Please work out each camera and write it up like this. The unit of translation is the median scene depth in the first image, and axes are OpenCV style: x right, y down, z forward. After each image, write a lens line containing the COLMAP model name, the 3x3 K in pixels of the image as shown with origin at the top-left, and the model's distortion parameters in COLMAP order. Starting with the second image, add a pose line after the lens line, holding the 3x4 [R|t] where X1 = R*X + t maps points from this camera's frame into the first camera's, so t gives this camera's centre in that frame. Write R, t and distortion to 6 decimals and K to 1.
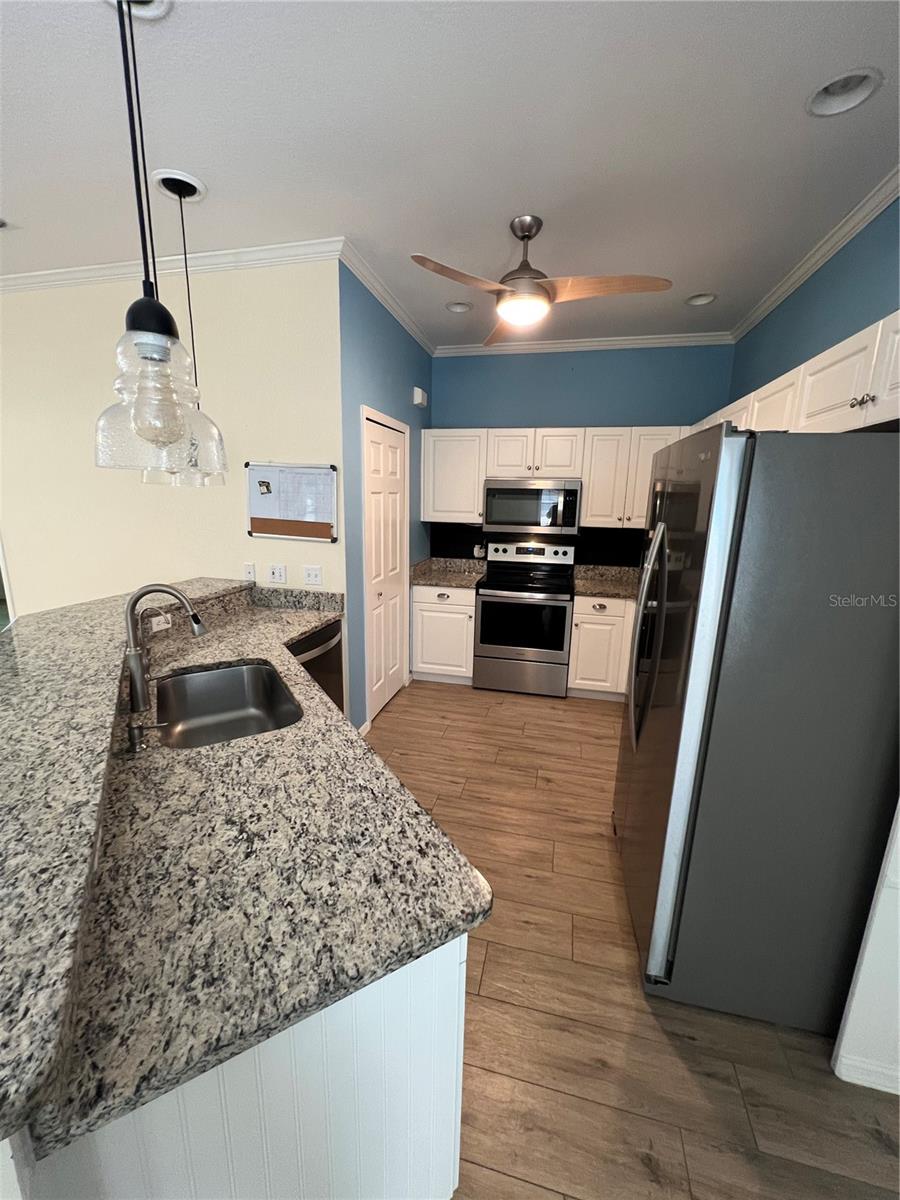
lens RADIAL K [[482.3, 0, 448.3], [0, 482.3, 599.5], [0, 0, 1]] dist [0.000029, -0.000211]
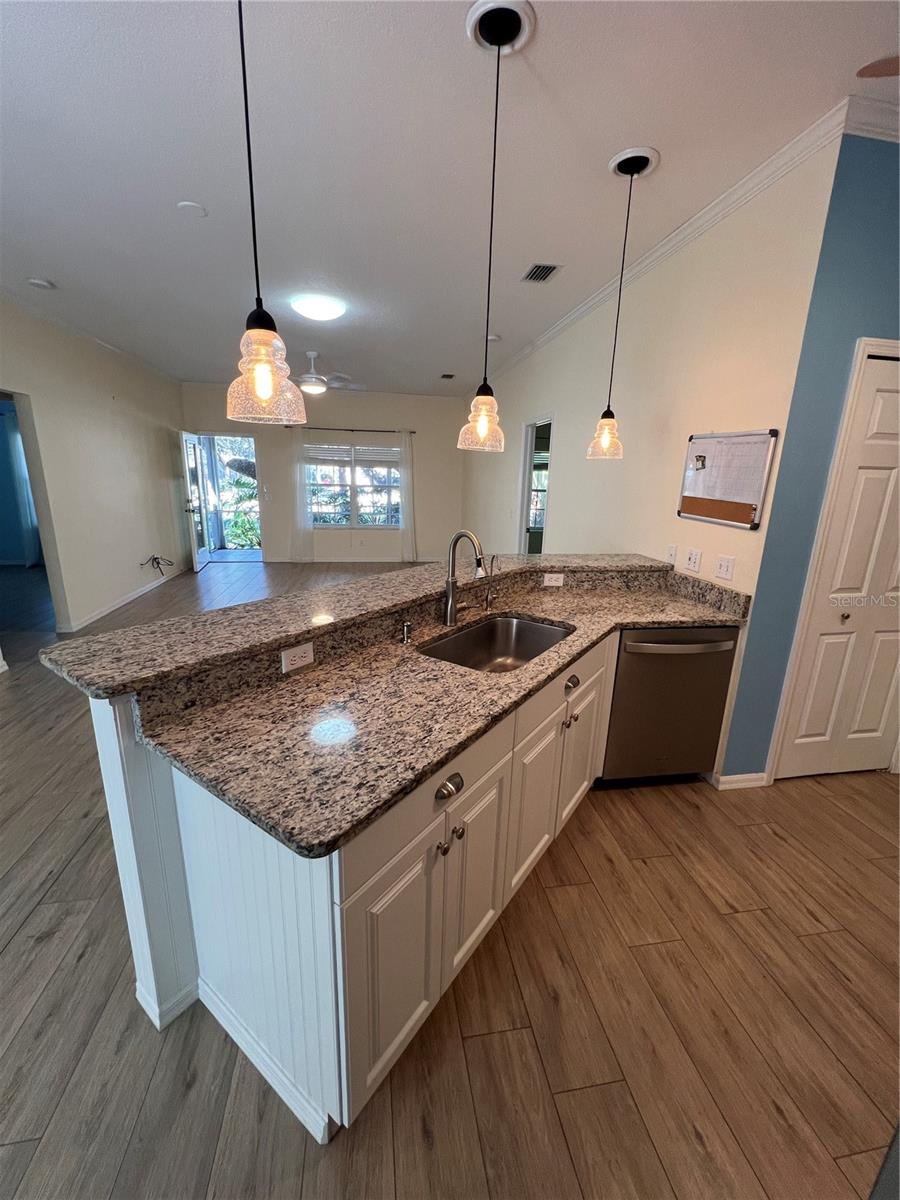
lens RADIAL K [[482.3, 0, 448.3], [0, 482.3, 599.5], [0, 0, 1]] dist [0.000029, -0.000211]
pose [[0.400789, 0.217776, -0.889911, 0.331319], [-0.211620, 0.967076, 0.141352, -0.015738], [0.891395, 0.131671, 0.433679, 0.264711]]
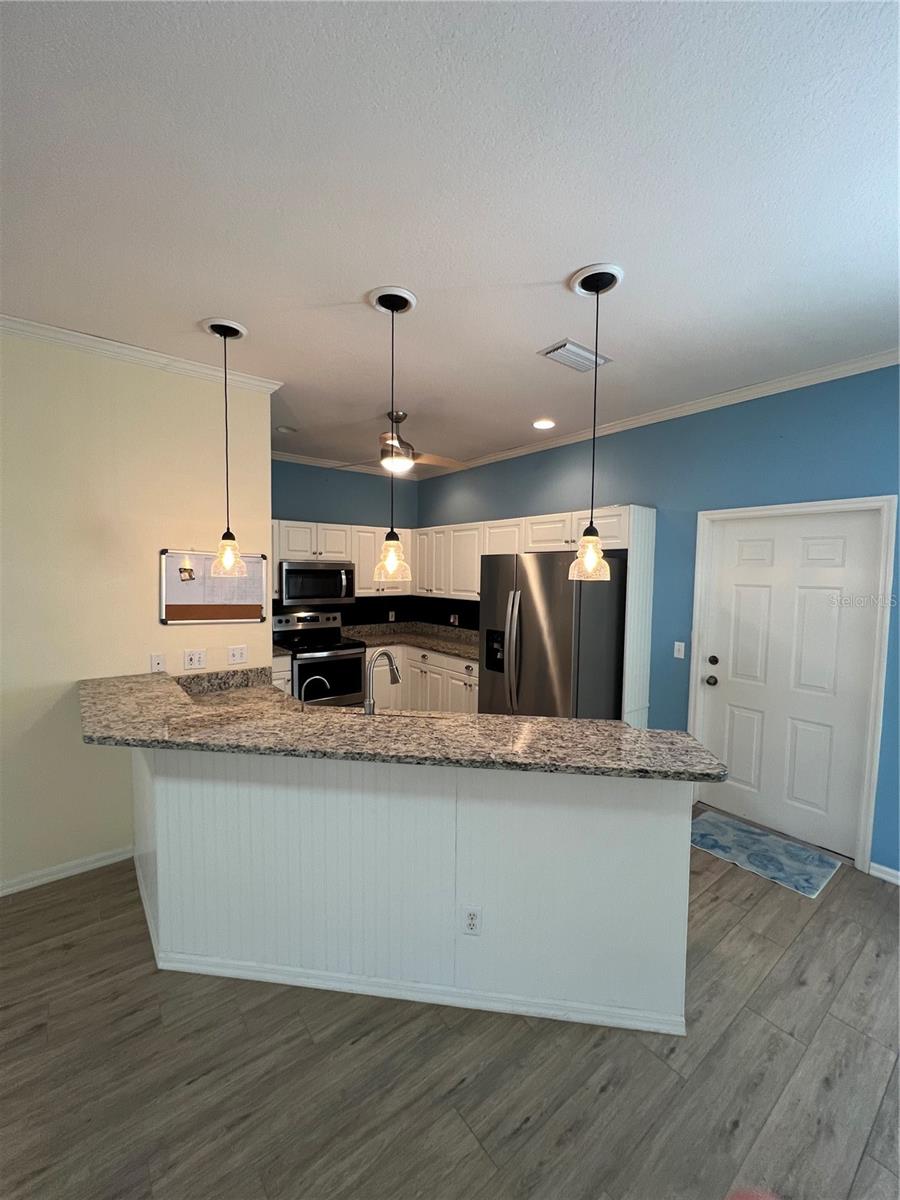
lens RADIAL K [[482.3, 0, 448.3], [0, 482.3, 599.5], [0, 0, 1]] dist [0.000029, -0.000211]
pose [[0.619145, -0.058879, 0.783066, -0.968848], [0.167633, 0.984109, -0.058547, -0.035918], [-0.767176, 0.167517, 0.619177, -0.034589]]
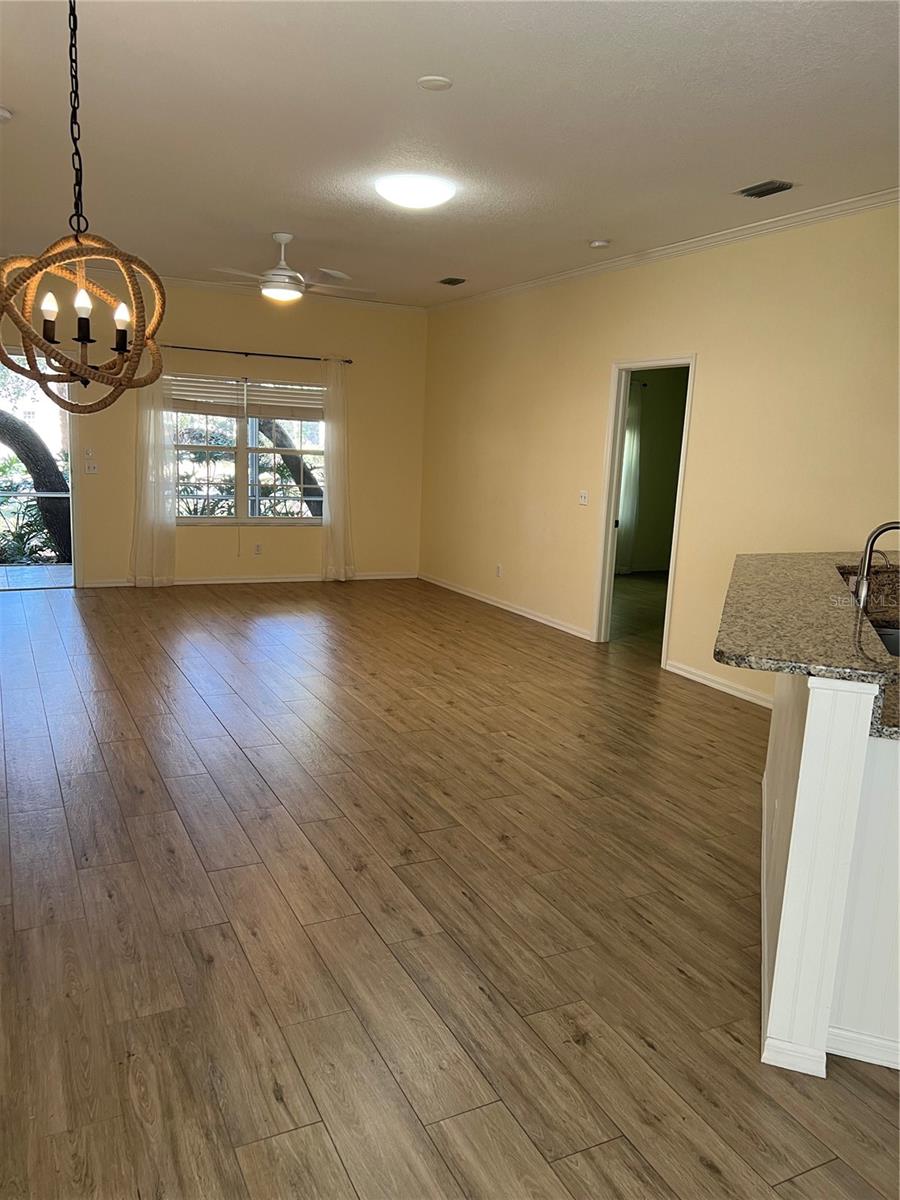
lens RADIAL K [[875.5, 0, 448.6], [0, 875.5, 634.6], [0, 0, 1]] dist [-0.003013, -0.000187]
pose [[0.647069, 0.176750, -0.741661, 0.158511], [-0.190834, 0.979340, 0.066898, 0.172662], [0.738163, 0.098246, 0.667430, -0.662214]]
